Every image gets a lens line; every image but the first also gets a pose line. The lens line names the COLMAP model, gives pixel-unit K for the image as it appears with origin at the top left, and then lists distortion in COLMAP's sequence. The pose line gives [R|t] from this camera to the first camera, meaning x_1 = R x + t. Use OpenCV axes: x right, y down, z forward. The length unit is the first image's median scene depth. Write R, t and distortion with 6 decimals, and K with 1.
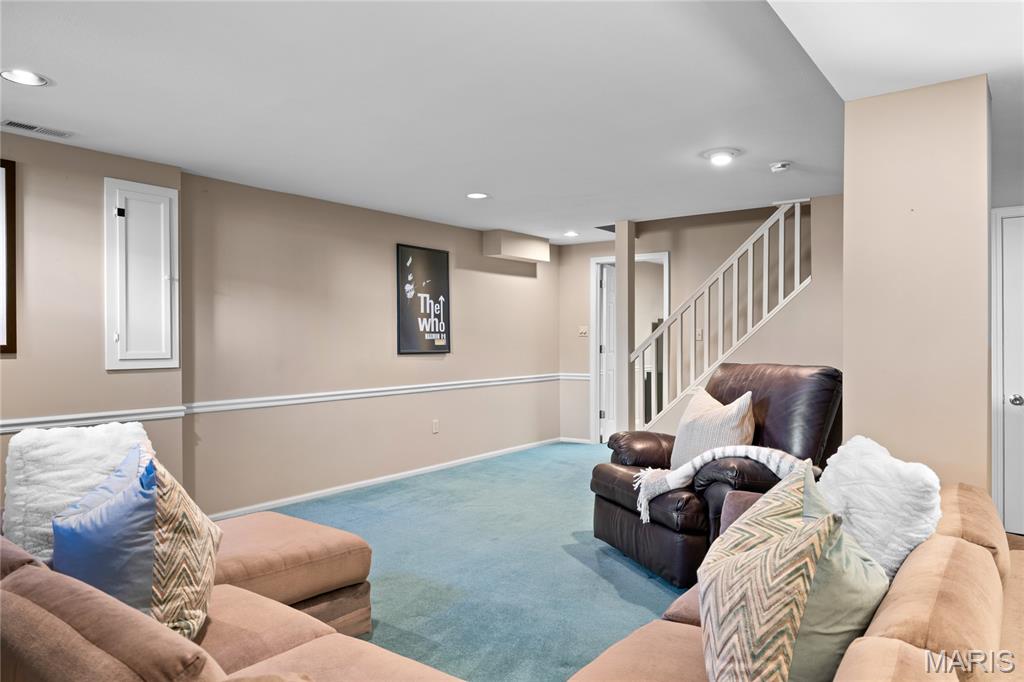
lens RADIAL K [[681.6, 0, 512.0], [0, 681.6, 341.0], [0, 0, 1]] dist [-0.006516, -0.000843]
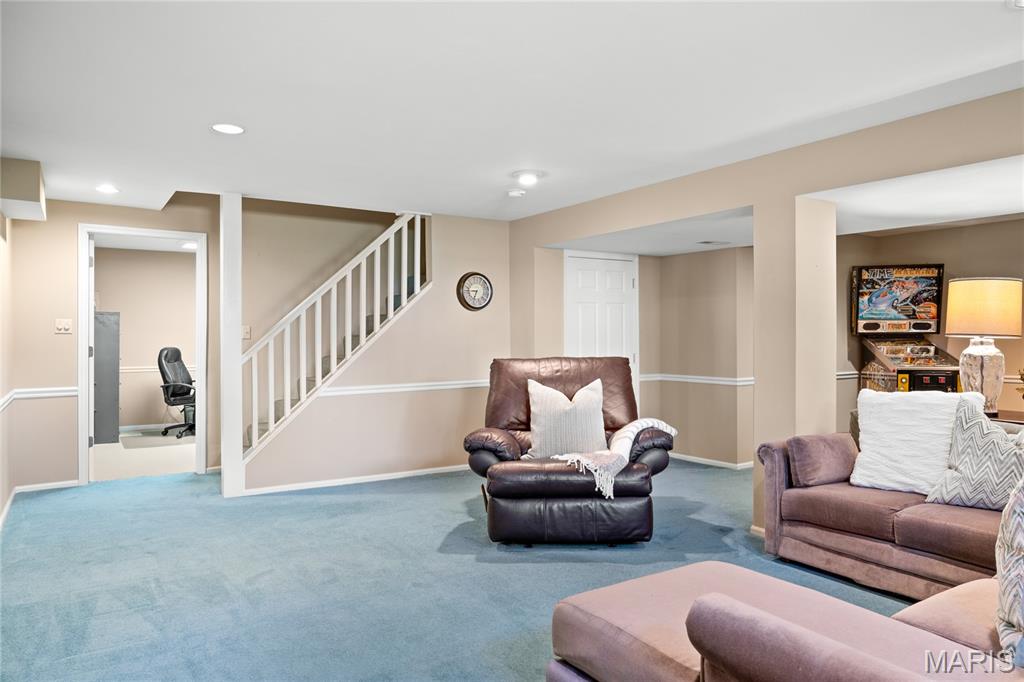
lens RADIAL K [[681.6, 0, 512.0], [0, 681.6, 341.0], [0, 0, 1]] dist [-0.006516, -0.000843]
pose [[0.321799, -0.000717, 0.946808, -0.585704], [0.001230, 0.999999, 0.000339, 0.001949], [-0.946807, 0.001056, 0.321800, 0.495072]]
